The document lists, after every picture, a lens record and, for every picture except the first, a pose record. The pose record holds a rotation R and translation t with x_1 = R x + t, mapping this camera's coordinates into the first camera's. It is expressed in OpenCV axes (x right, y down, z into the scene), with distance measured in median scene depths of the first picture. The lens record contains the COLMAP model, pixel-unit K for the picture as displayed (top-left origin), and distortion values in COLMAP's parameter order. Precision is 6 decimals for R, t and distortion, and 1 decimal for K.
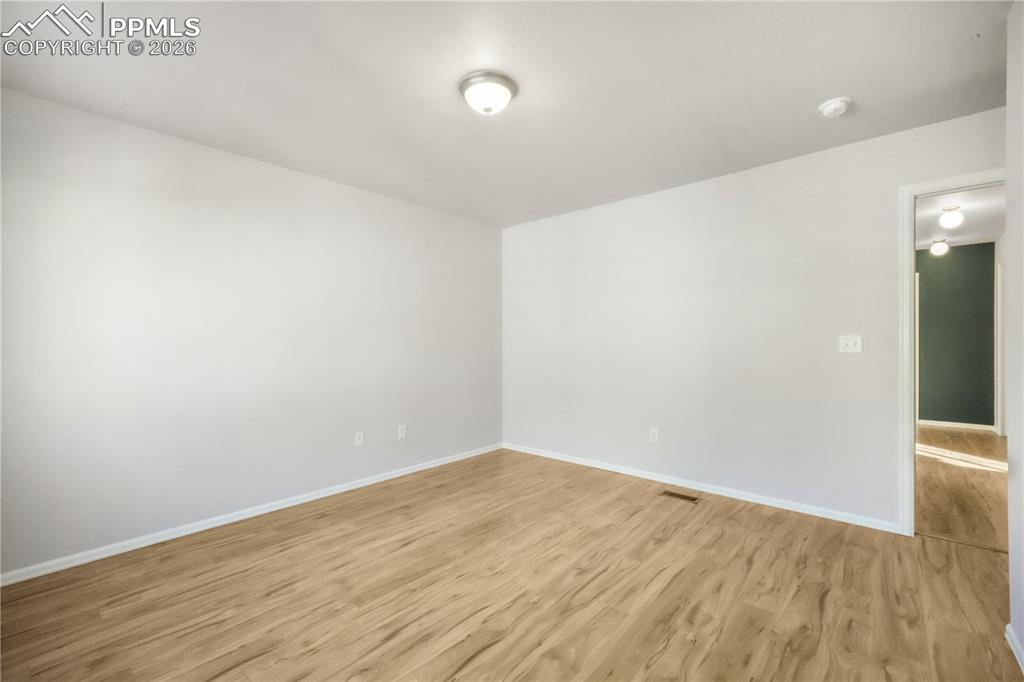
lens RADIAL K [[427.0, 0, 513.2], [0, 427.0, 341.4], [0, 0, 1]] dist [0.003353, 0.000669]
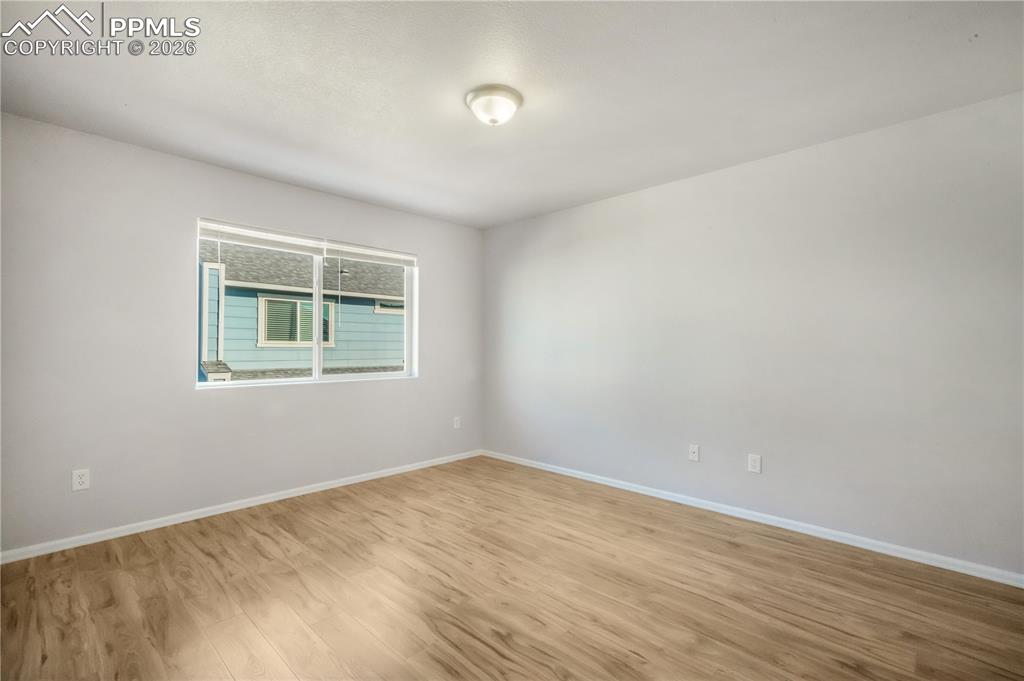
lens RADIAL K [[462.2, 0, 513.2], [0, 462.2, 341.8], [0, 0, 1]] dist [0.003772, 0.000423]
pose [[-0.030745, -0.005375, -0.999513, 0.889399], [-0.000759, 0.999985, -0.005354, -0.001026], [0.999527, 0.000594, -0.030749, 0.913838]]
